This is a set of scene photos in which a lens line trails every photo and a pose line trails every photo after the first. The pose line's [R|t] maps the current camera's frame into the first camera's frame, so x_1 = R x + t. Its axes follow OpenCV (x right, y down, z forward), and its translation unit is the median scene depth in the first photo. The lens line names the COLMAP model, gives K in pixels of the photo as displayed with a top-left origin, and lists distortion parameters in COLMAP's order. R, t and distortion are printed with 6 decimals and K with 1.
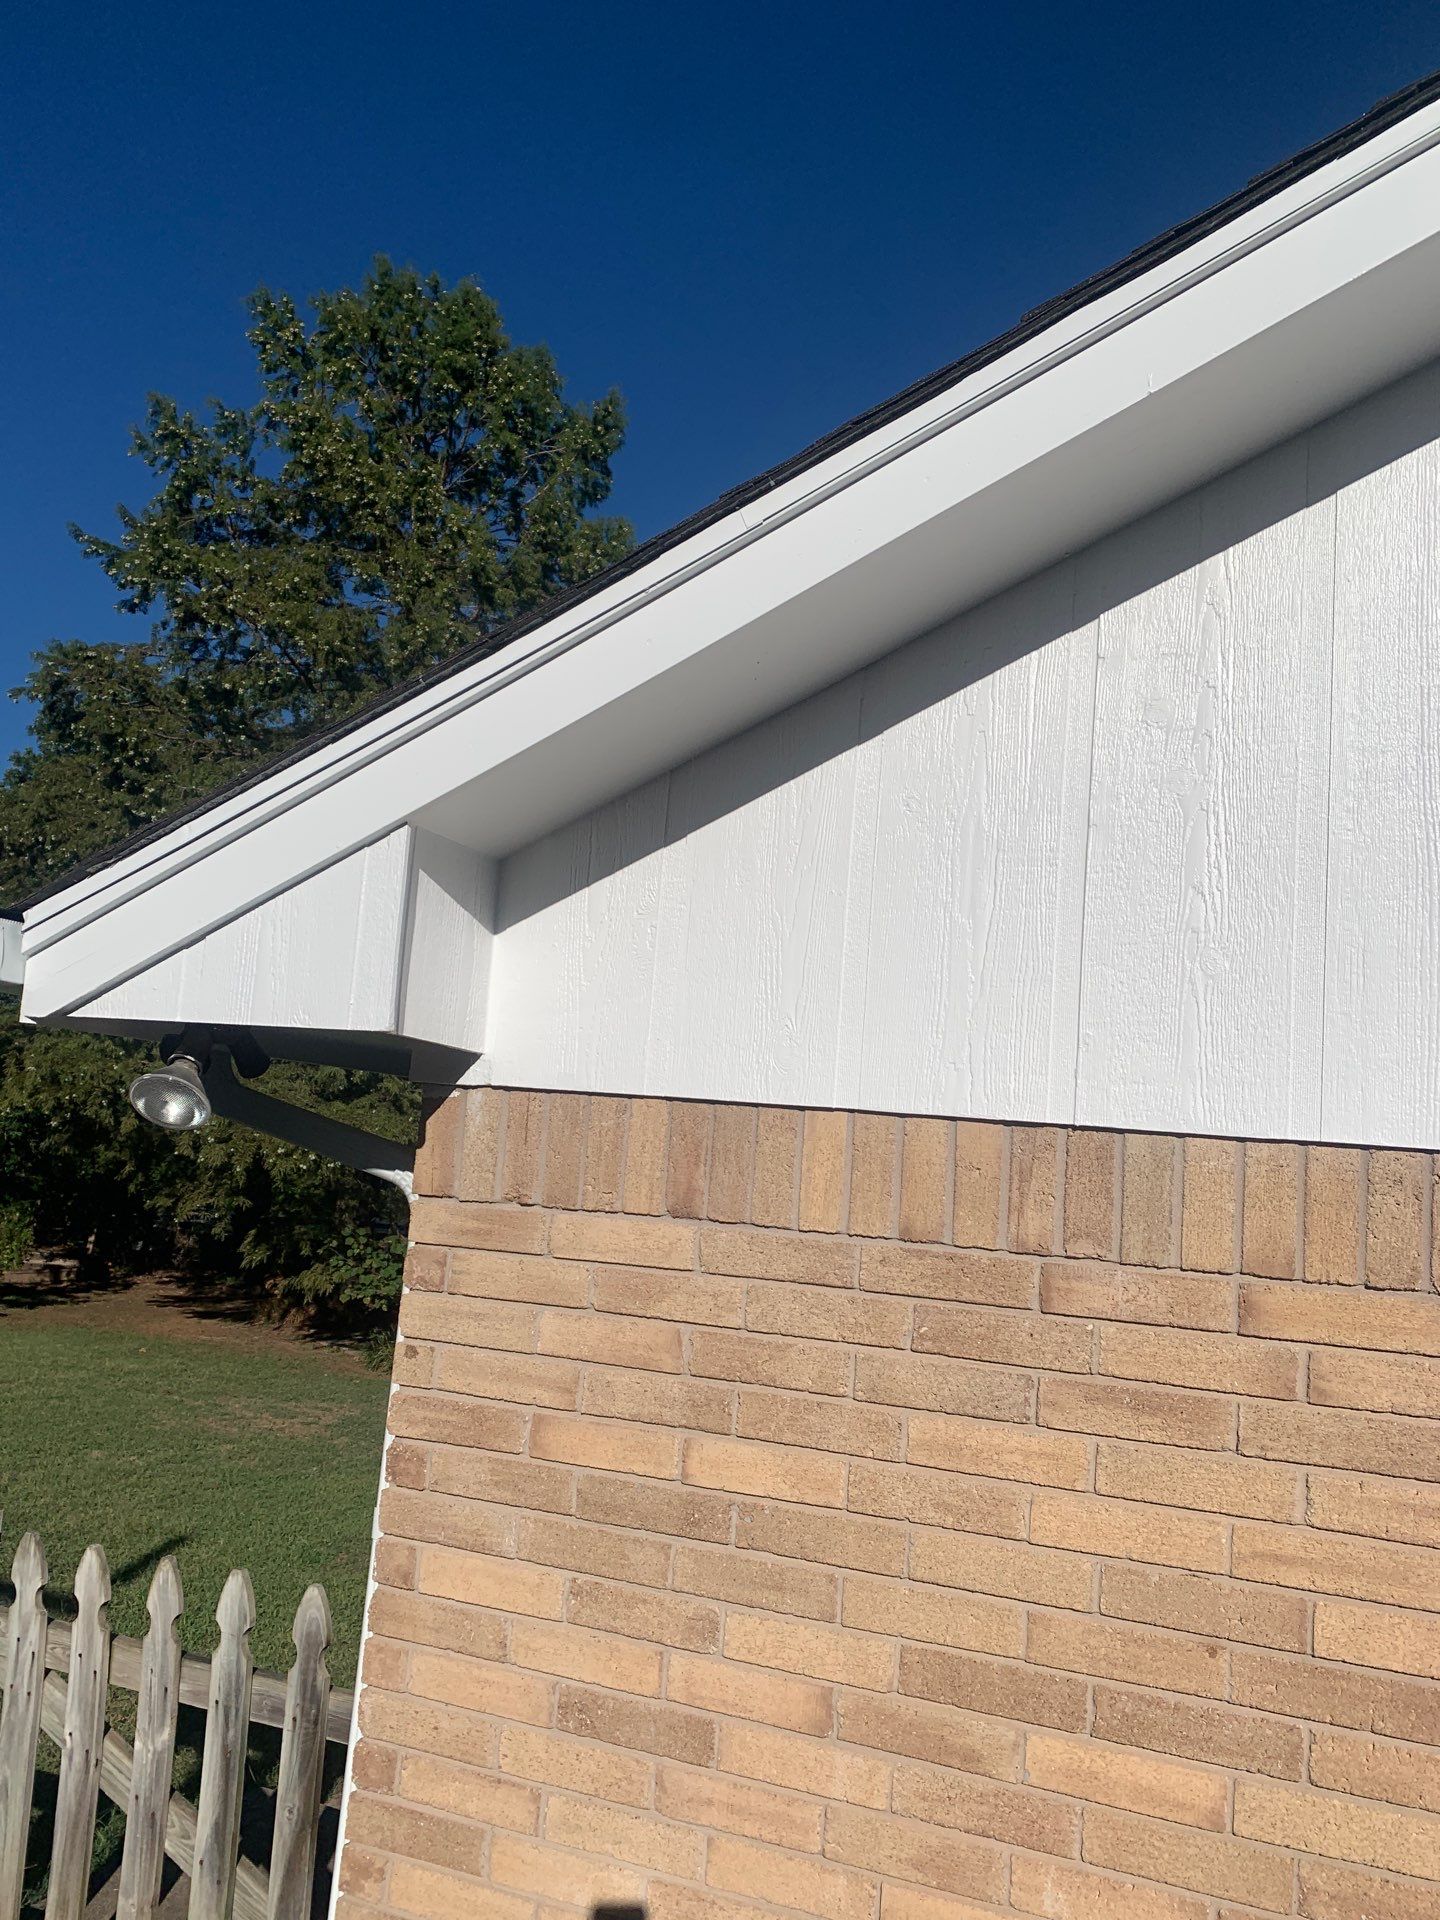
lens RADIAL K [[1485.4, 0, 720.0], [0, 1485.4, 960.0], [0, 0, 1]] dist [0.079312, -0.001695]
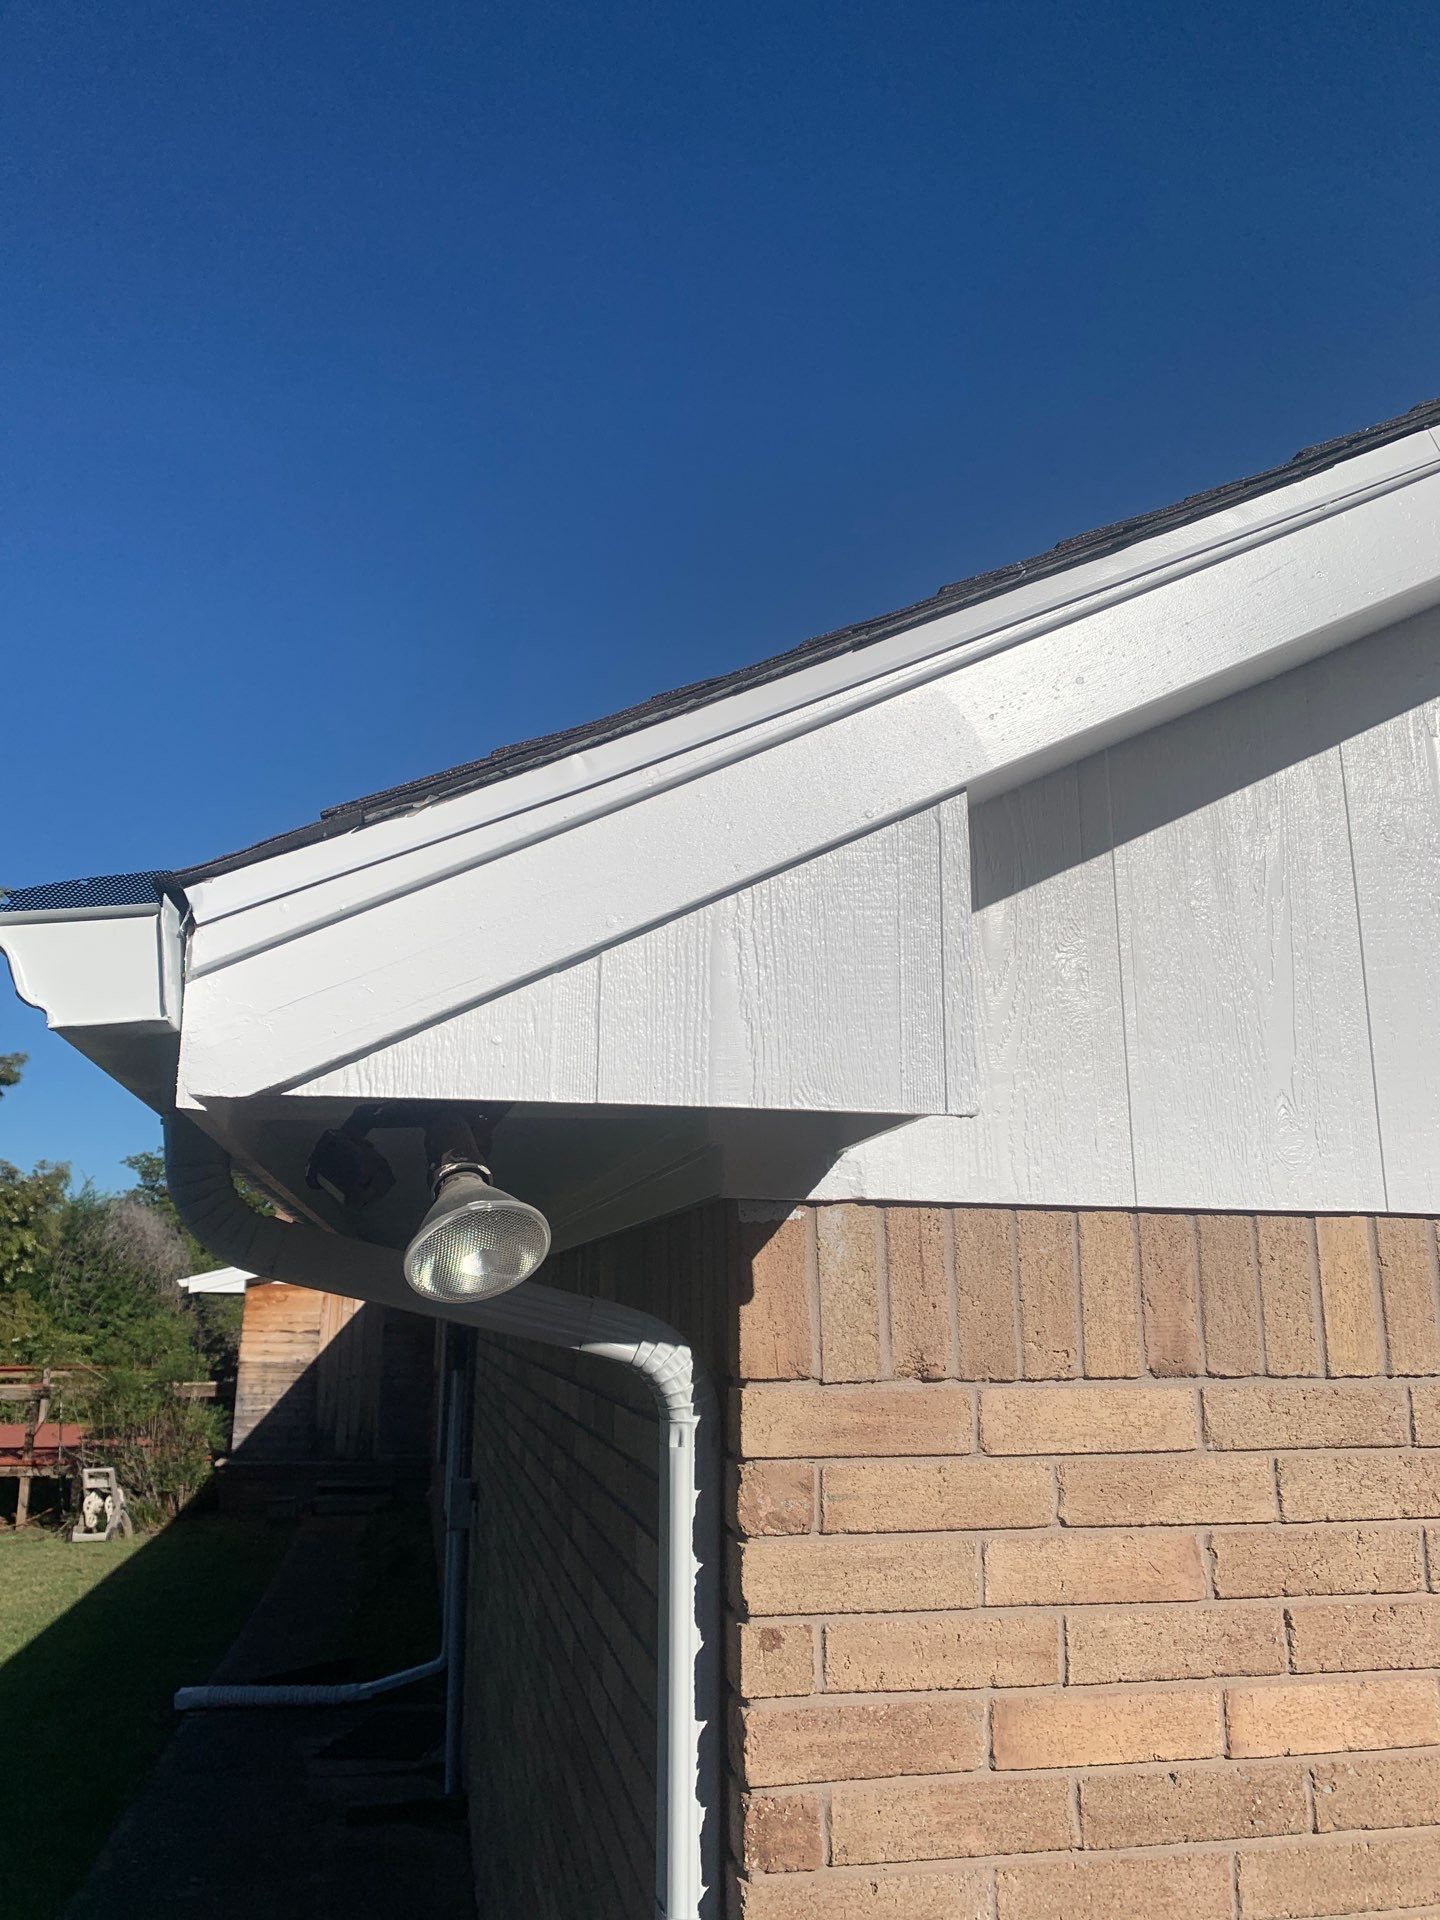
lens RADIAL K [[1520.5, 0, 719.0], [0, 1520.5, 902.0], [0, 0, 1]] dist [-0.006689, 0.005809]
pose [[0.825491, 0.069937, 0.560066, -0.619663], [-0.019698, 0.995259, -0.095246, 0.018832], [-0.564072, 0.067592, 0.822954, 0.493007]]
